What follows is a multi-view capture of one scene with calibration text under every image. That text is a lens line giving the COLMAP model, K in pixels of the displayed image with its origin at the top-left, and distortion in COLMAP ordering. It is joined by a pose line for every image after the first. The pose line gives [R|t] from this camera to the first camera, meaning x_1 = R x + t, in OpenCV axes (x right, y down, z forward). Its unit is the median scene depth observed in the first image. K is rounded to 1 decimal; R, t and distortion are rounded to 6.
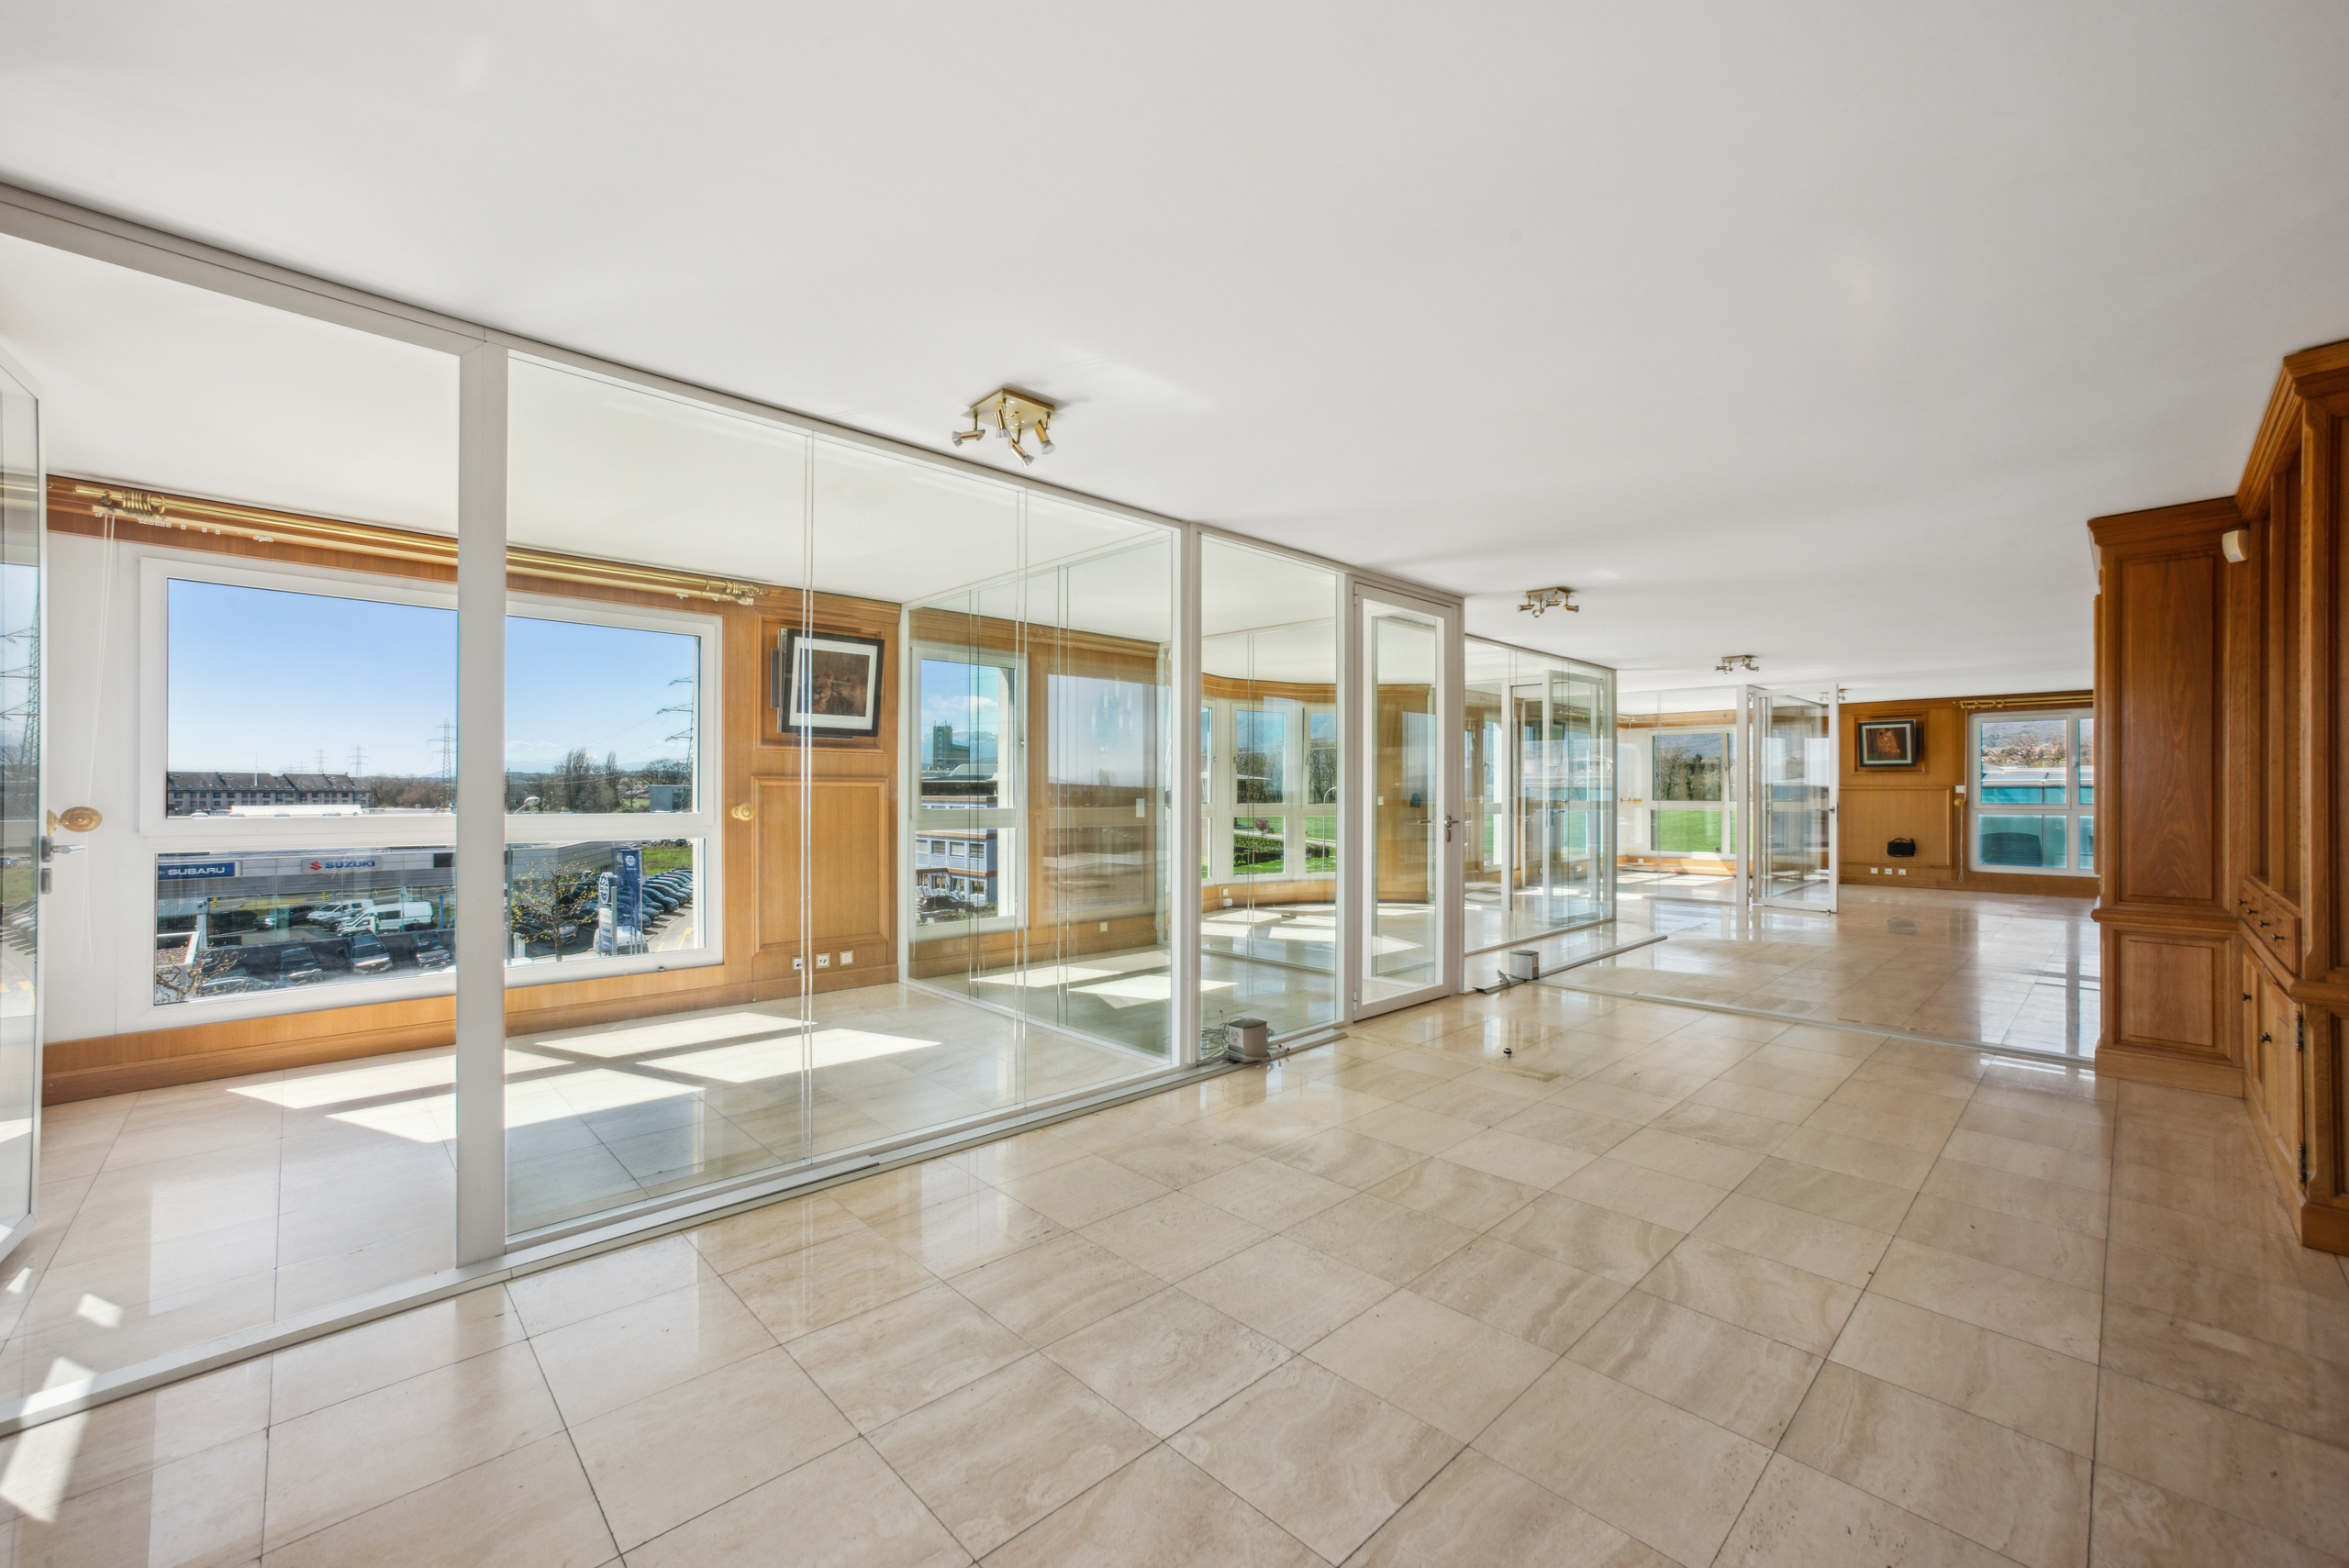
lens RADIAL K [[915.3, 0, 1175.5], [0, 915.3, 798.6], [0, 0, 1]] dist [-0.011440, -0.000002]
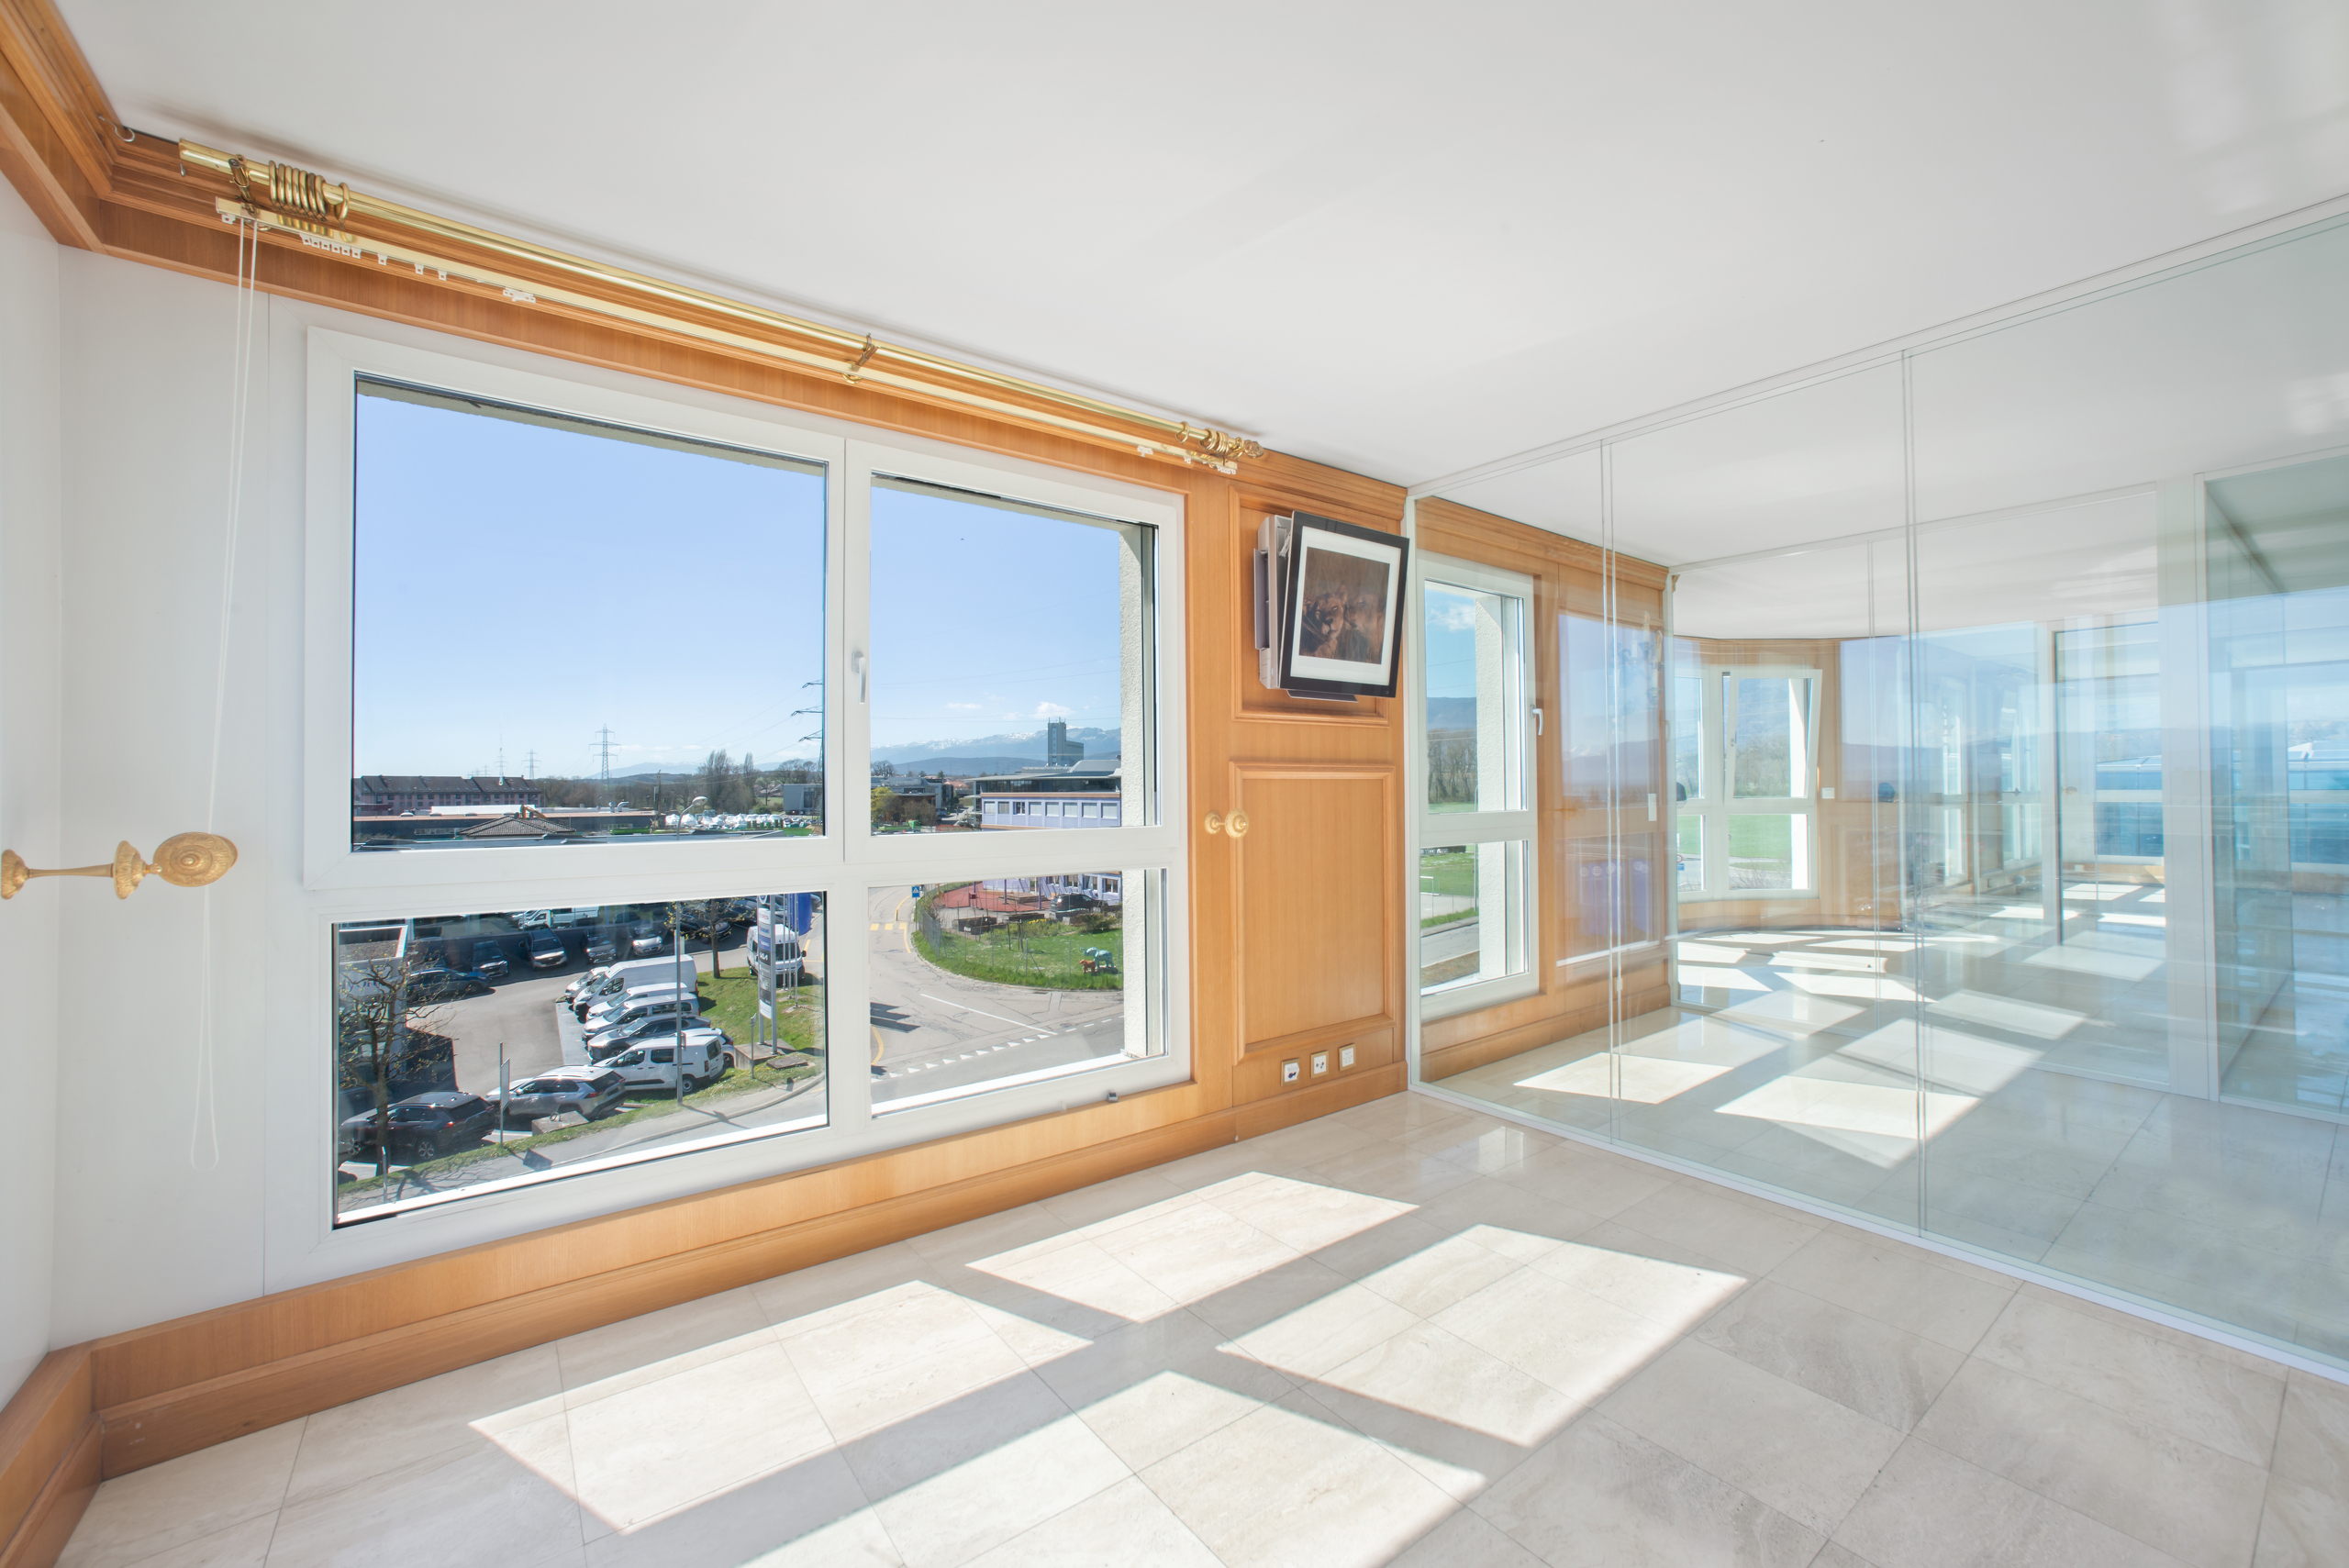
lens RADIAL K [[923.9, 0, 1170.0], [0, 923.9, 792.7], [0, 0, 1]] dist [-0.027442, 0.000109]
pose [[0.992602, -0.008663, -0.121101, -0.338255], [0.008609, 0.999962, -0.000970, -0.003980], [0.121105, -0.000080, 0.992640, 0.311018]]
